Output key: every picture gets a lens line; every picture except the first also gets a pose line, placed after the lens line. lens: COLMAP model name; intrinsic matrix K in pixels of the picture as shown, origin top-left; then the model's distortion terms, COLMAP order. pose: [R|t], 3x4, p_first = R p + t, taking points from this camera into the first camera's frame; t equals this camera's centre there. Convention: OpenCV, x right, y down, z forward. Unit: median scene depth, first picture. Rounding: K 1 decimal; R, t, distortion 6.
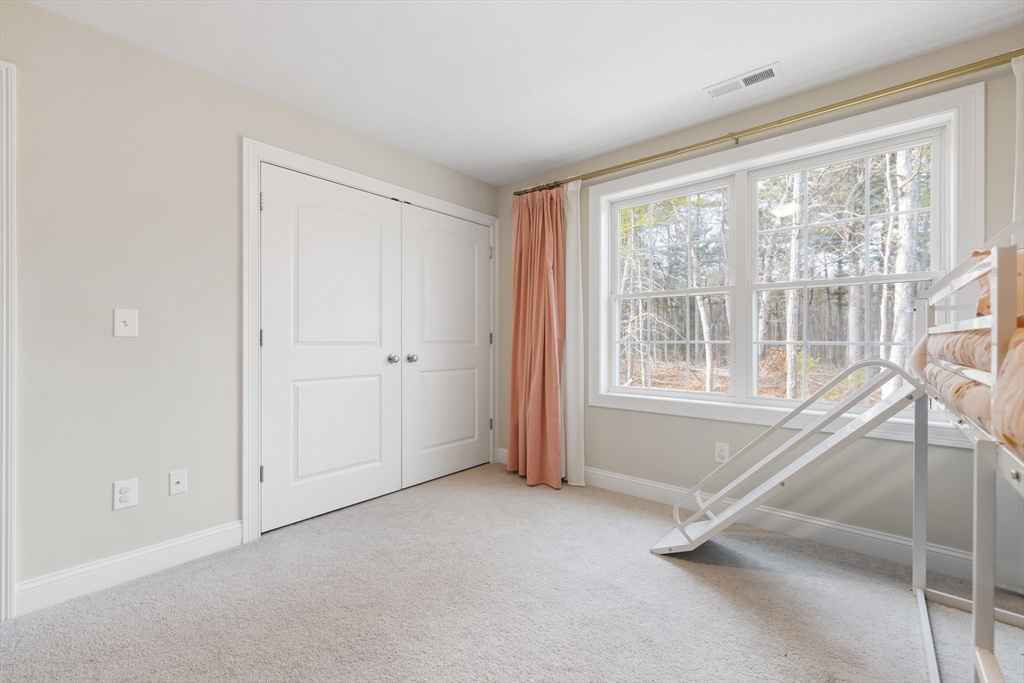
lens RADIAL K [[433.5, 0, 513.8], [0, 433.5, 344.0], [0, 0, 1]] dist [0.002212, 0.000248]
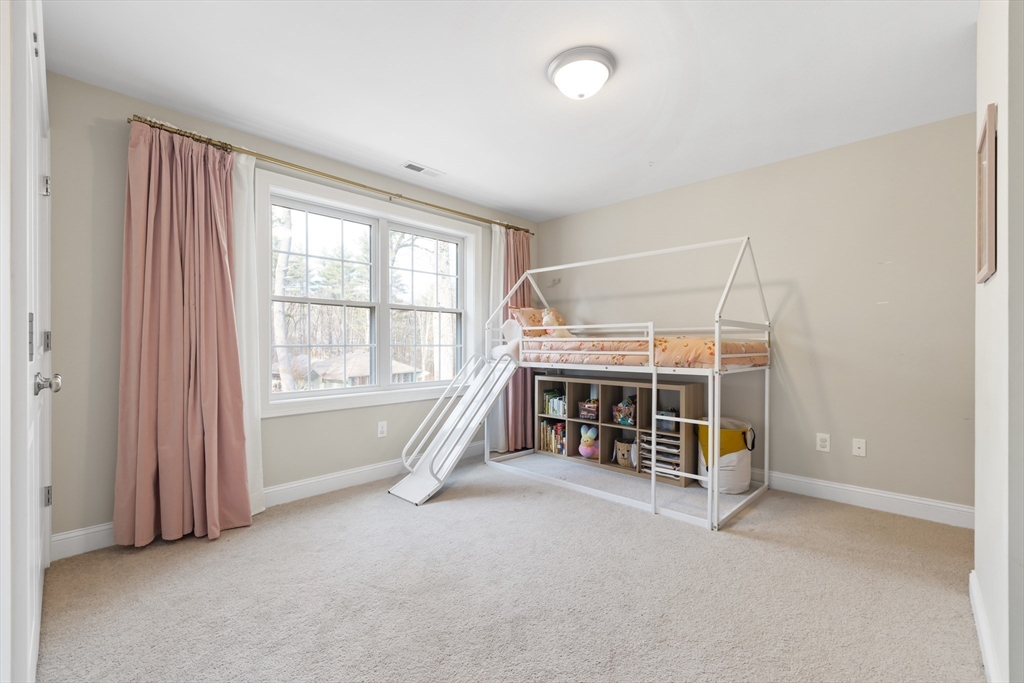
lens RADIAL K [[433.5, 0, 511.9], [0, 433.5, 341.5], [0, 0, 1]] dist [0.002212, 0.000248]
pose [[0.049158, 0.005869, 0.998774, -0.807696], [0.010099, 0.999929, -0.006373, -0.003130], [-0.998740, 0.010400, 0.049095, 0.536296]]
